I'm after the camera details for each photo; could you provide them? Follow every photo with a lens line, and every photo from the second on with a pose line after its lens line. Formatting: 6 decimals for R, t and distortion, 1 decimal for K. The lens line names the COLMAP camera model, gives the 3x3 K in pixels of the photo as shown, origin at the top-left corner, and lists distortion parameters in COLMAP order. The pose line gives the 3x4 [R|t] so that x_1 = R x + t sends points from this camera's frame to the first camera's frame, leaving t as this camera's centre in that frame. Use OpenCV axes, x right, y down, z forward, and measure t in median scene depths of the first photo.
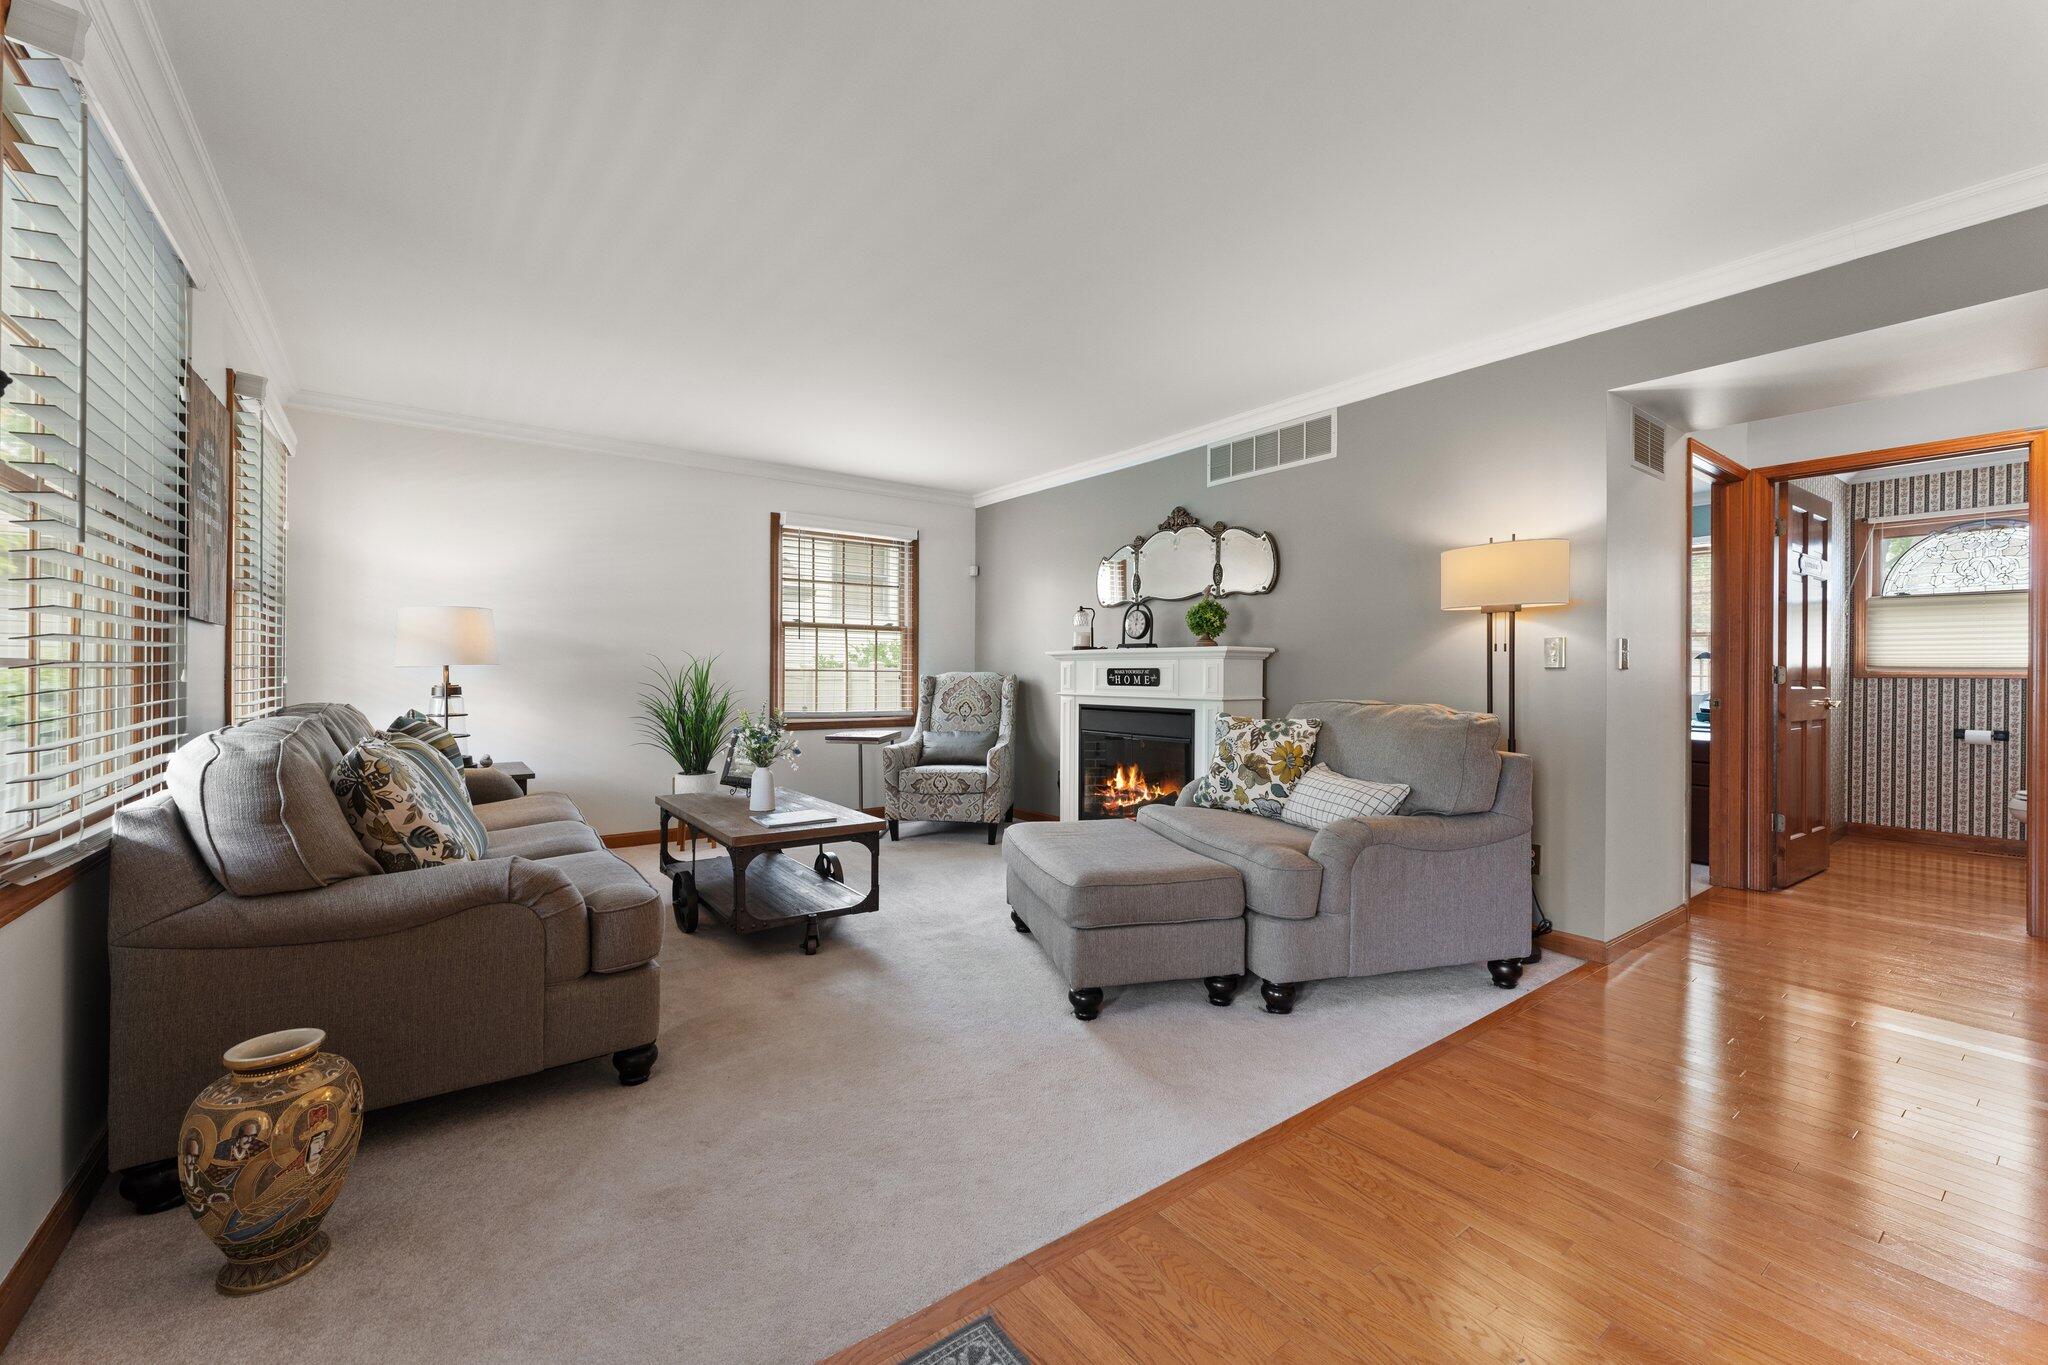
lens RADIAL K [[824.5, 0, 1026.5], [0, 824.5, 675.6], [0, 0, 1]] dist [0.008423, -0.000478]
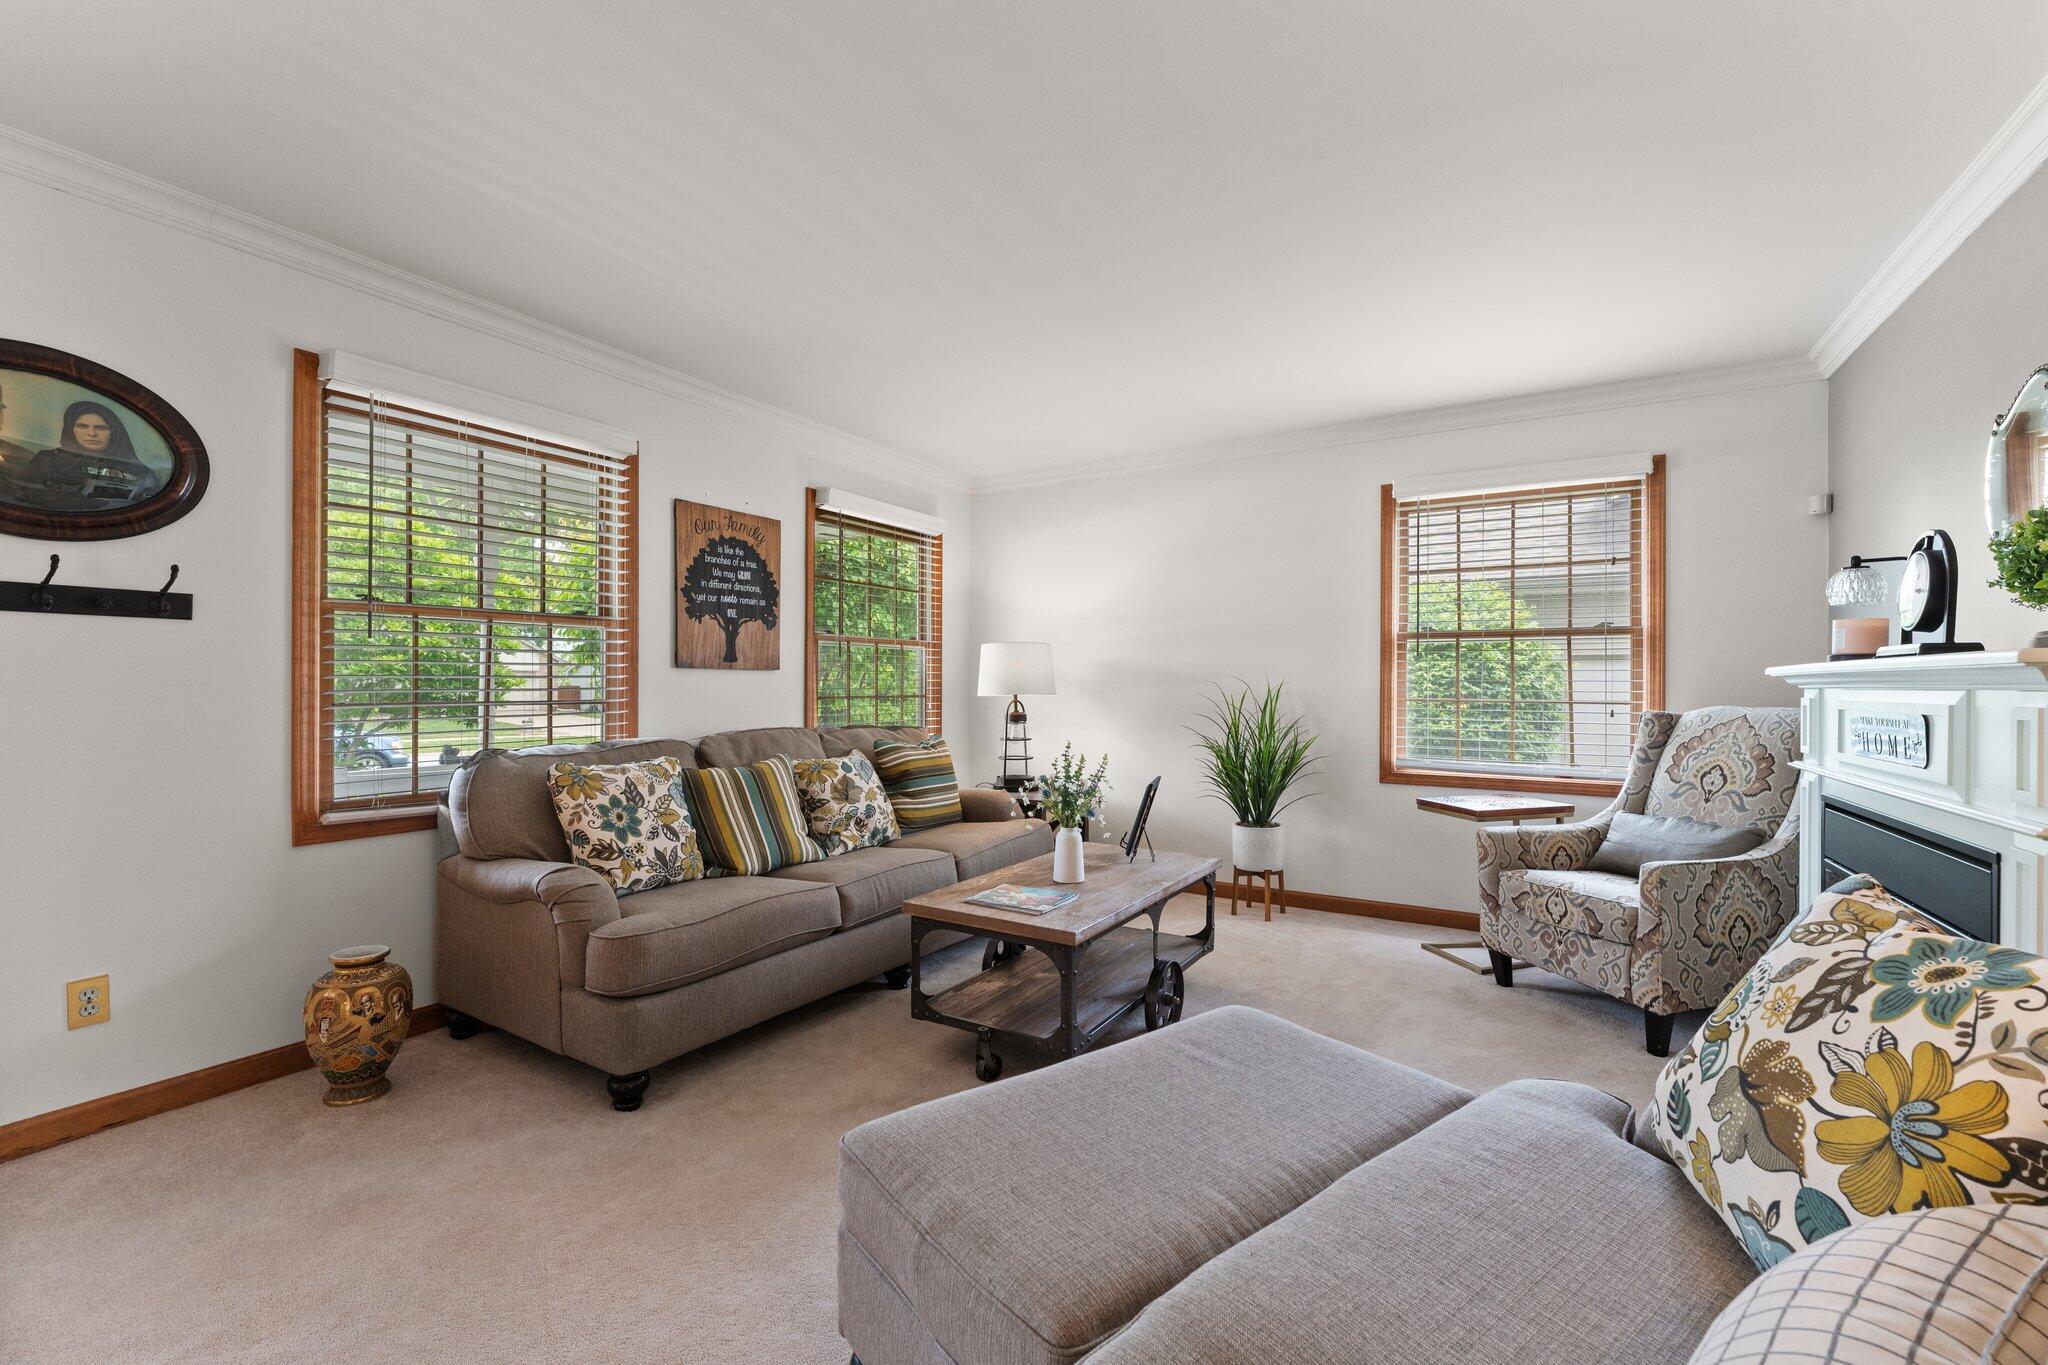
lens RADIAL K [[867.4, 0, 1028.4], [0, 867.4, 684.0], [0, 0, 1]] dist [-0.000478, 0.000002]
pose [[0.369401, -0.003256, -0.929264, 0.310527], [-0.004177, 0.999978, -0.005165, -0.016259], [0.929261, 0.005790, 0.369379, 0.451909]]
